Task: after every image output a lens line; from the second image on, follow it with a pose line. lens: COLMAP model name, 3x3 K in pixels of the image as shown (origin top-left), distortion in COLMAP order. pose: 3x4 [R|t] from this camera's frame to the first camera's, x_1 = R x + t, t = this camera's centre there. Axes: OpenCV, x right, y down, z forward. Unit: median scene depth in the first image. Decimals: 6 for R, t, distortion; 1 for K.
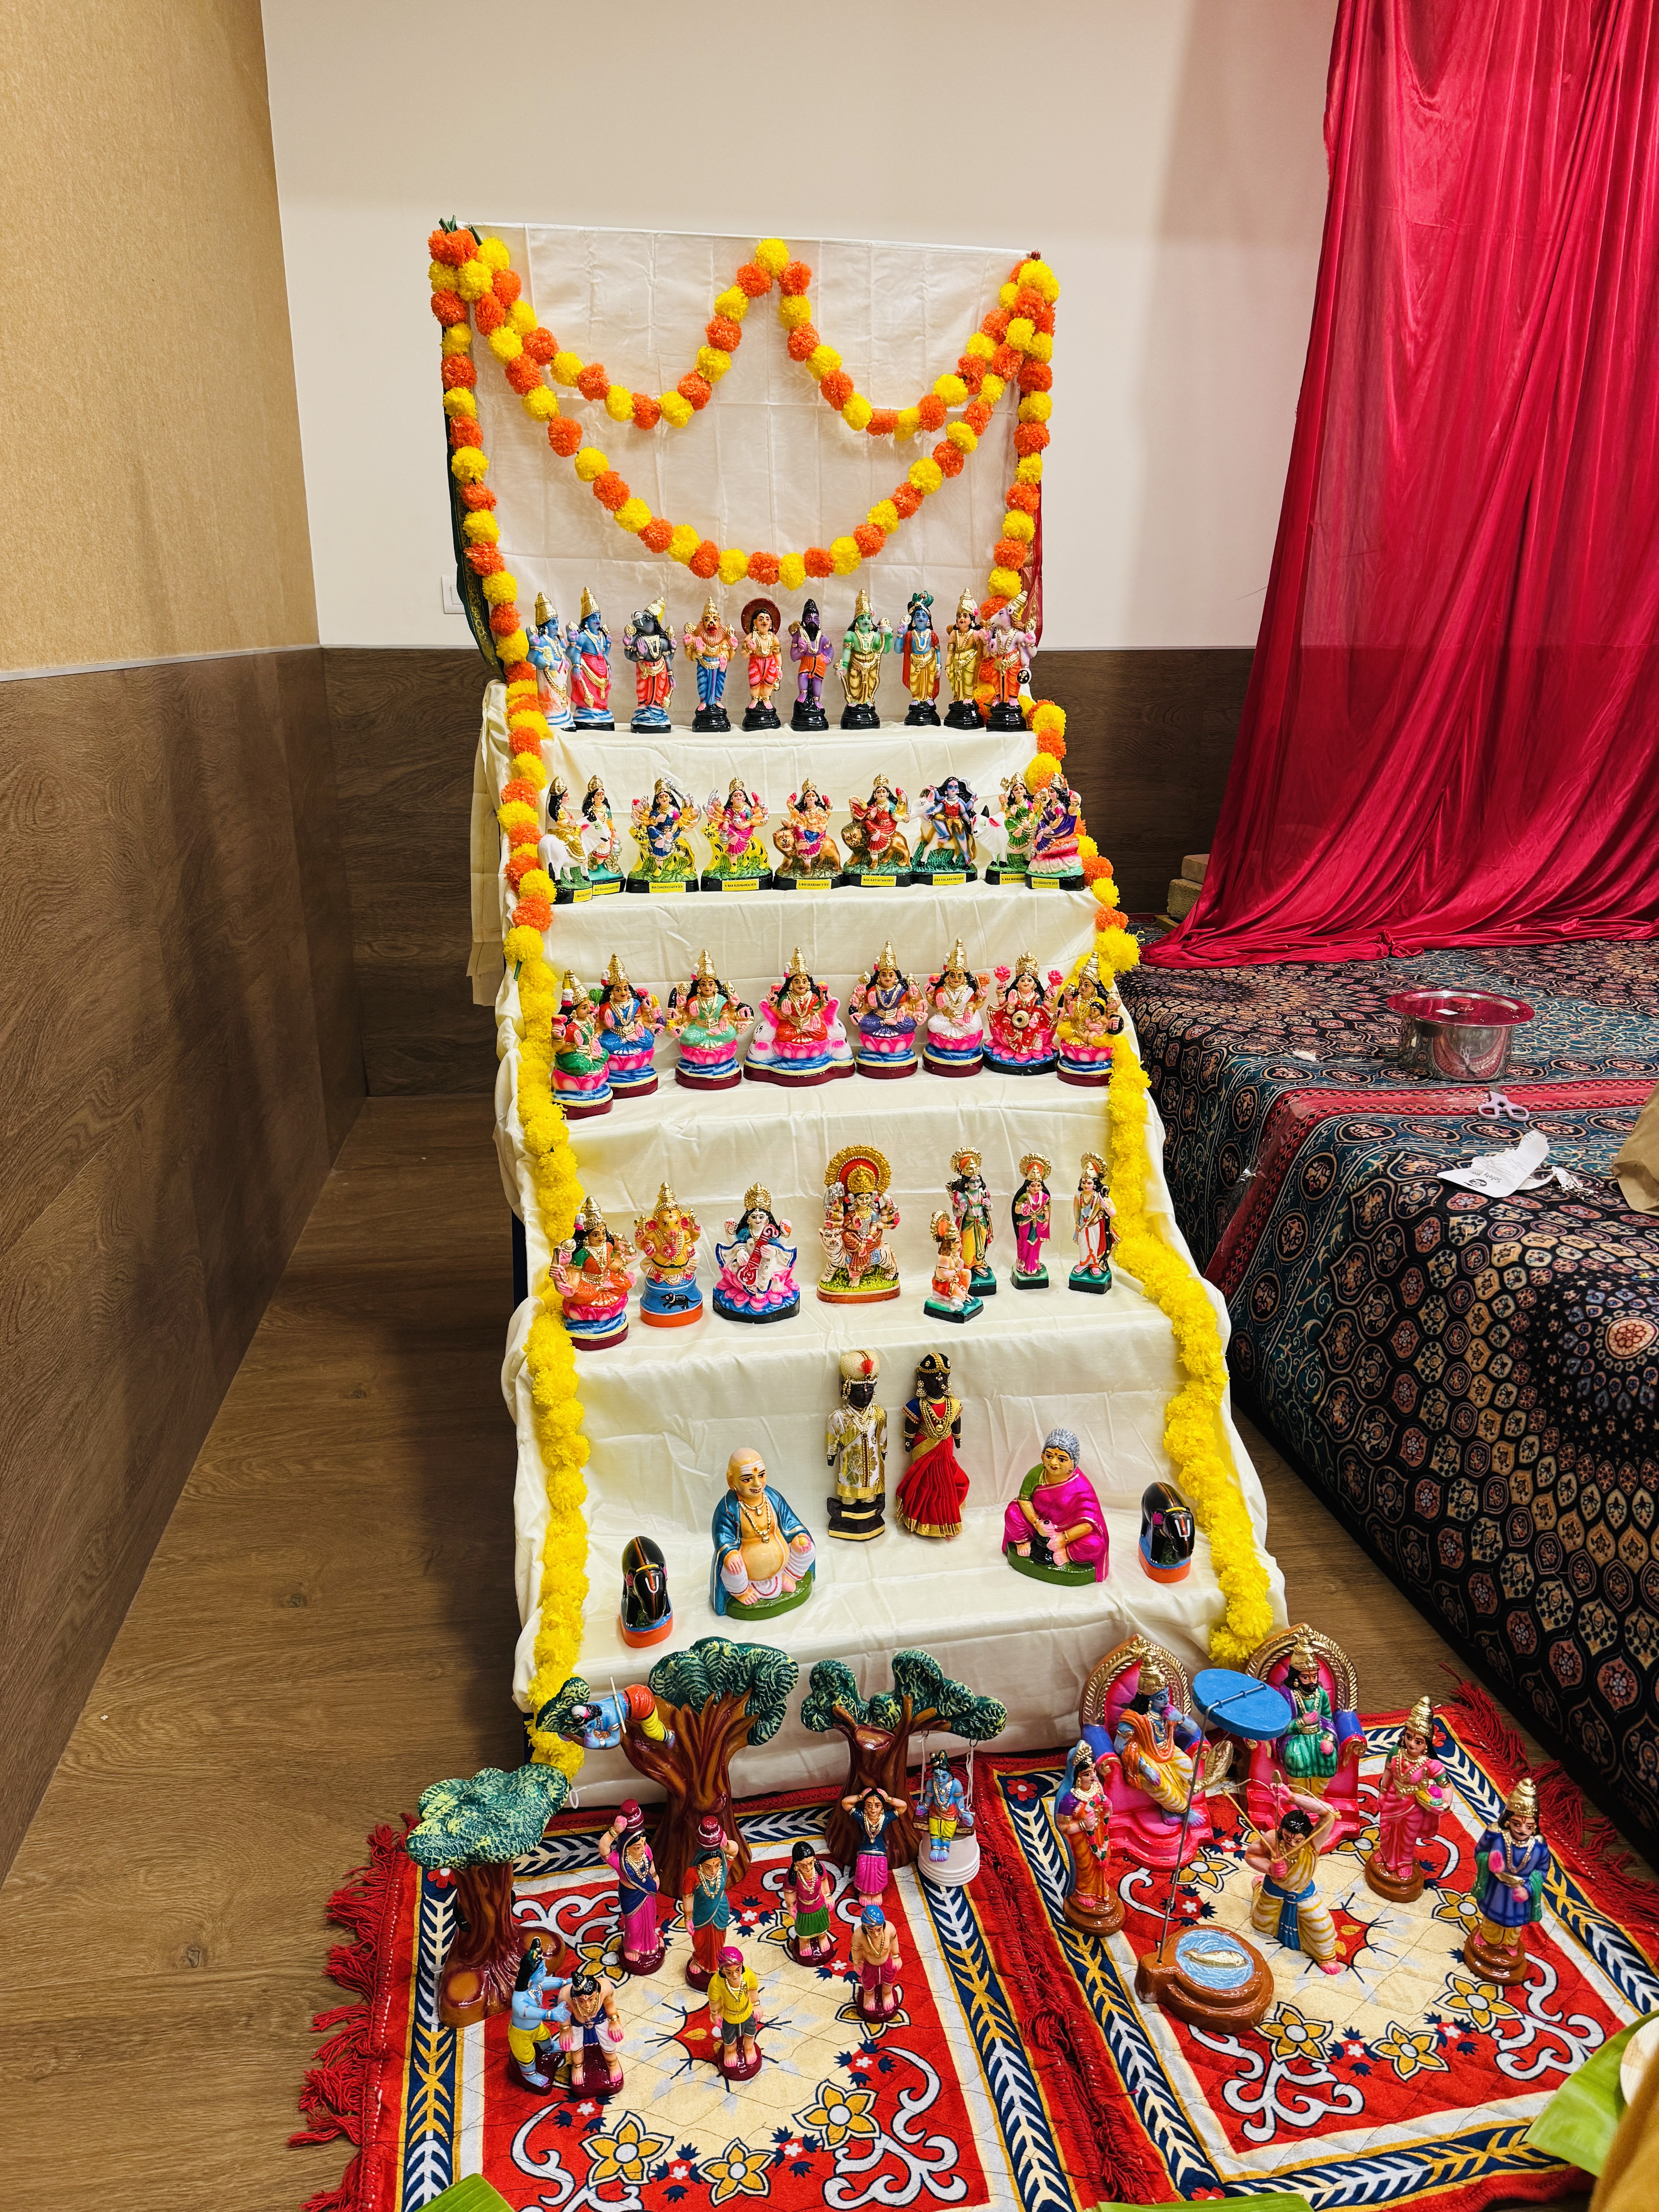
lens RADIAL K [[1541.8, 0, 816.3], [0, 1541.8, 1095.3], [0, 0, 1]] dist [0.003138, -0.012381]
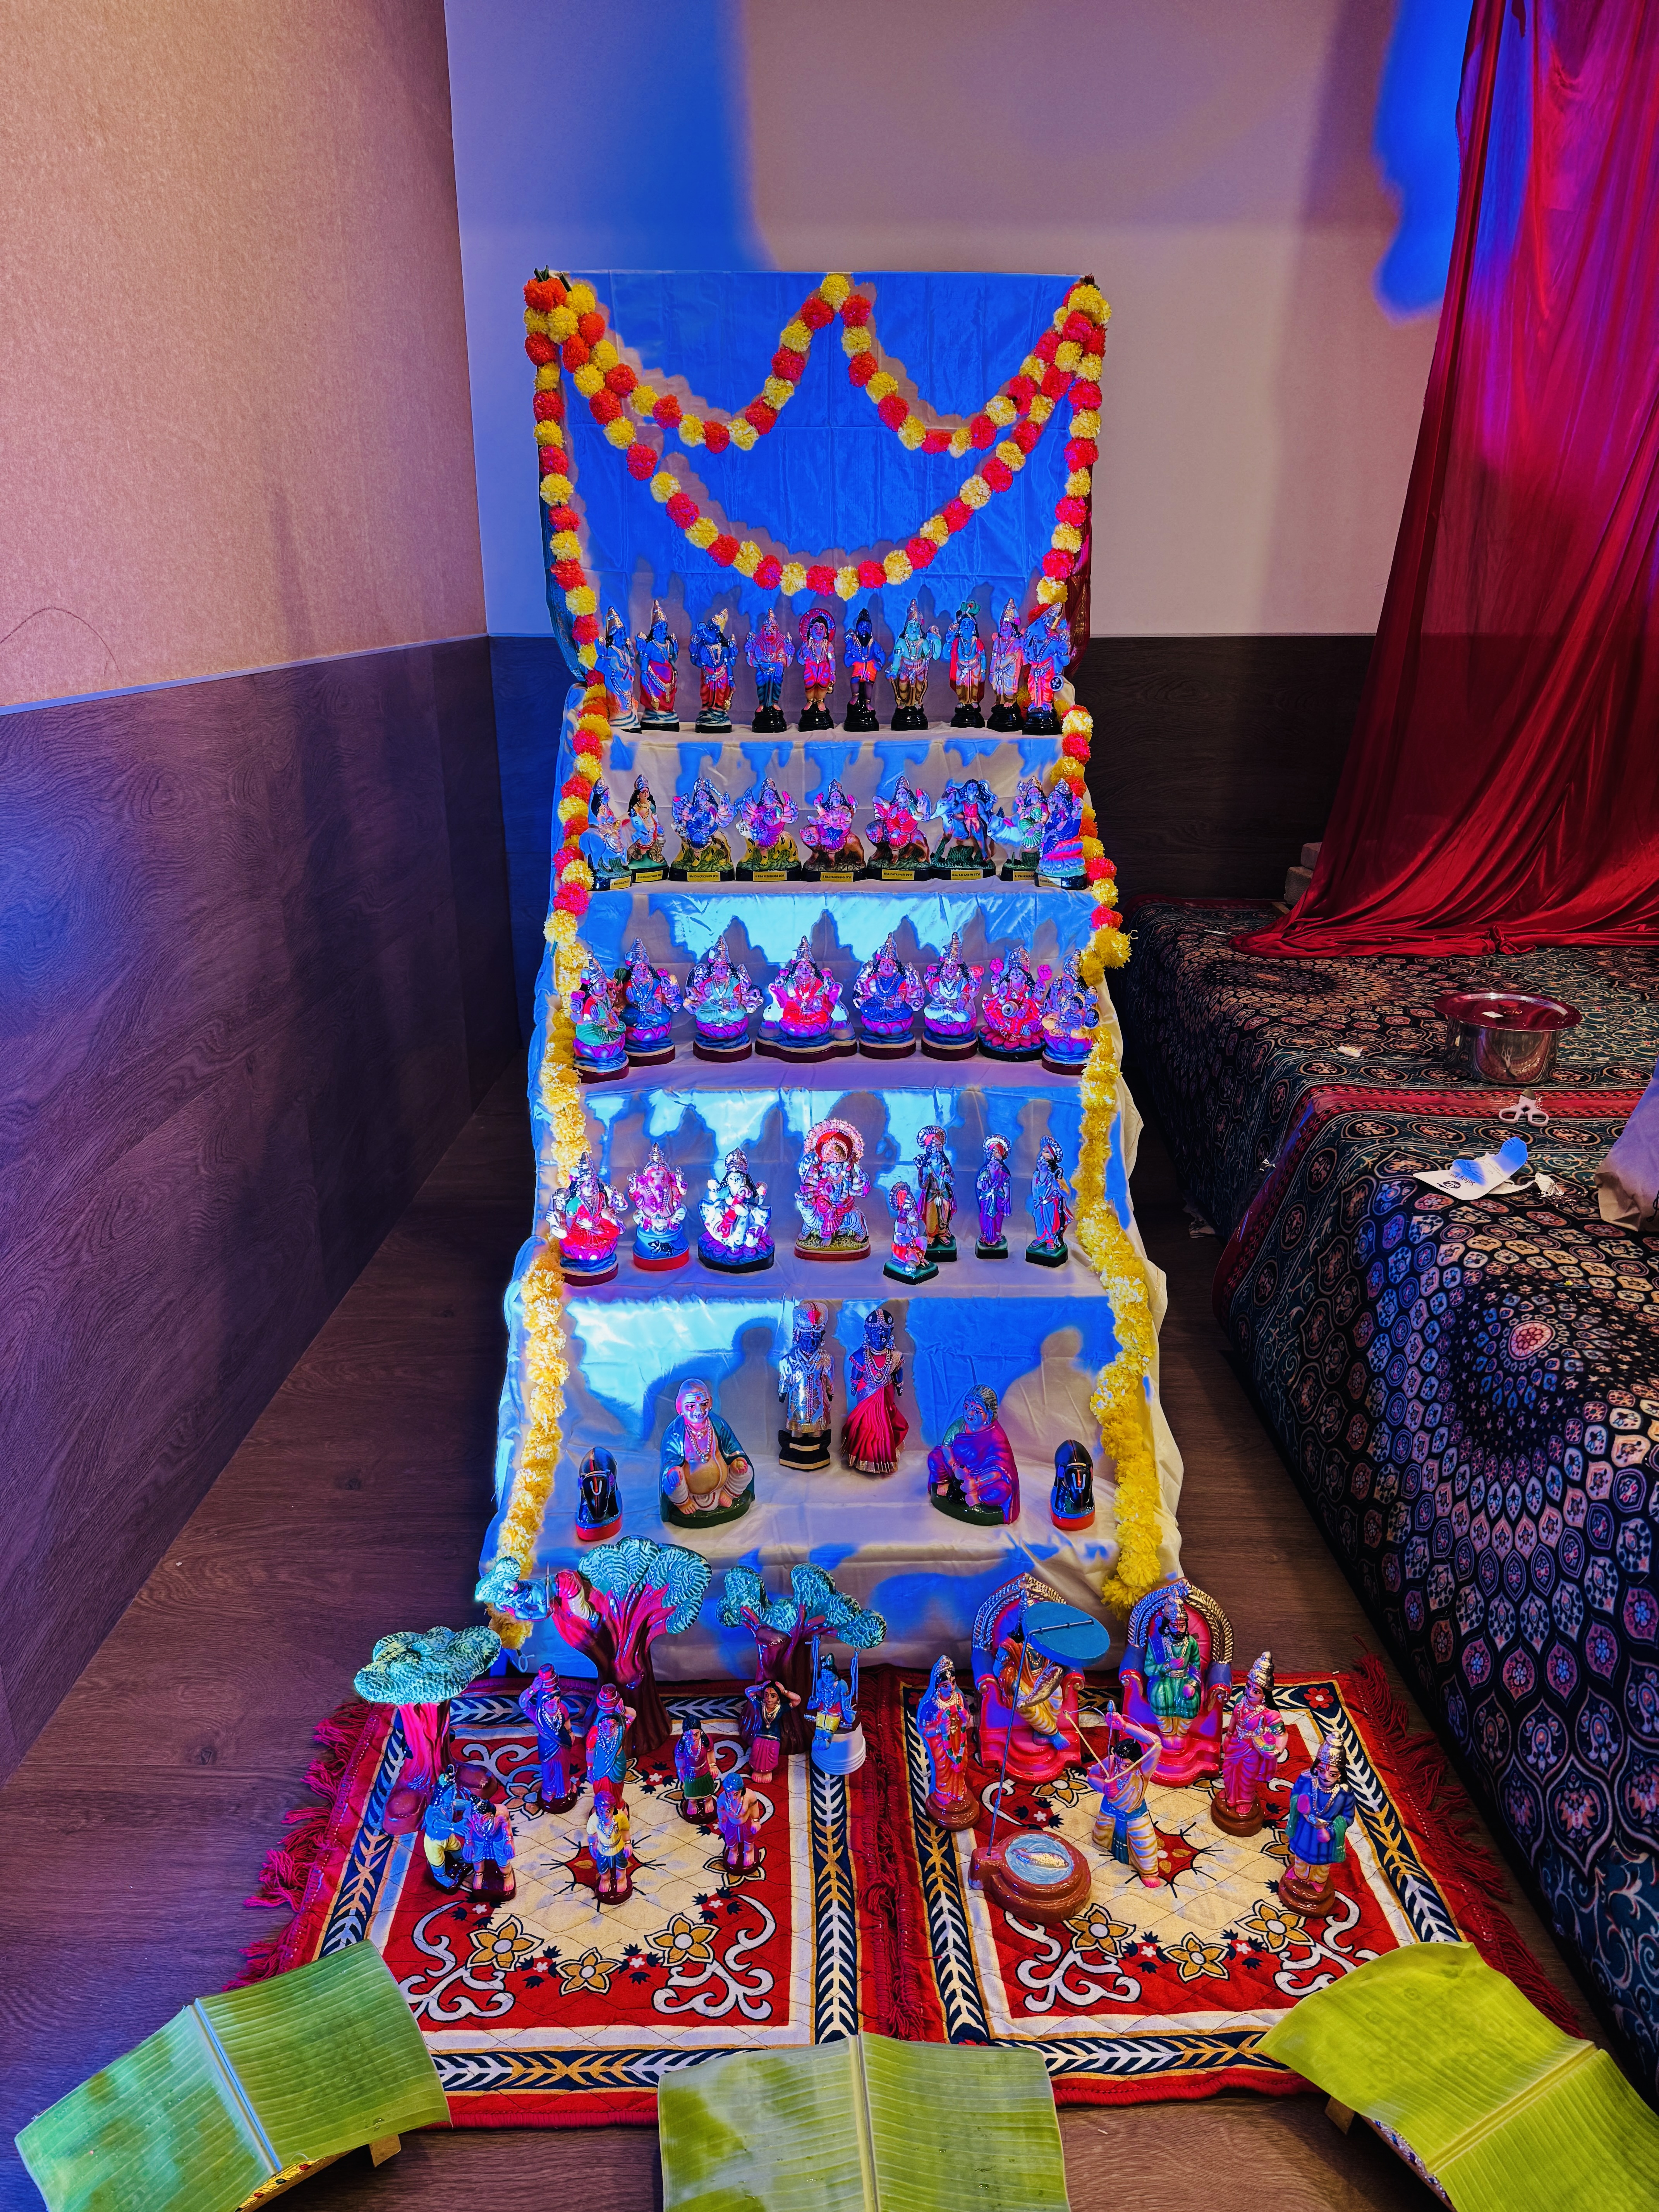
lens RADIAL K [[1541.8, 0, 816.8], [0, 1541.8, 1088.5], [0, 0, 1]] dist [0.003138, -0.012381]
pose [[0.986945, 0.047717, -0.153826, 0.185972], [-0.044288, 0.998690, 0.025646, -0.017117], [0.154848, -0.018498, 0.987765, -0.095884]]
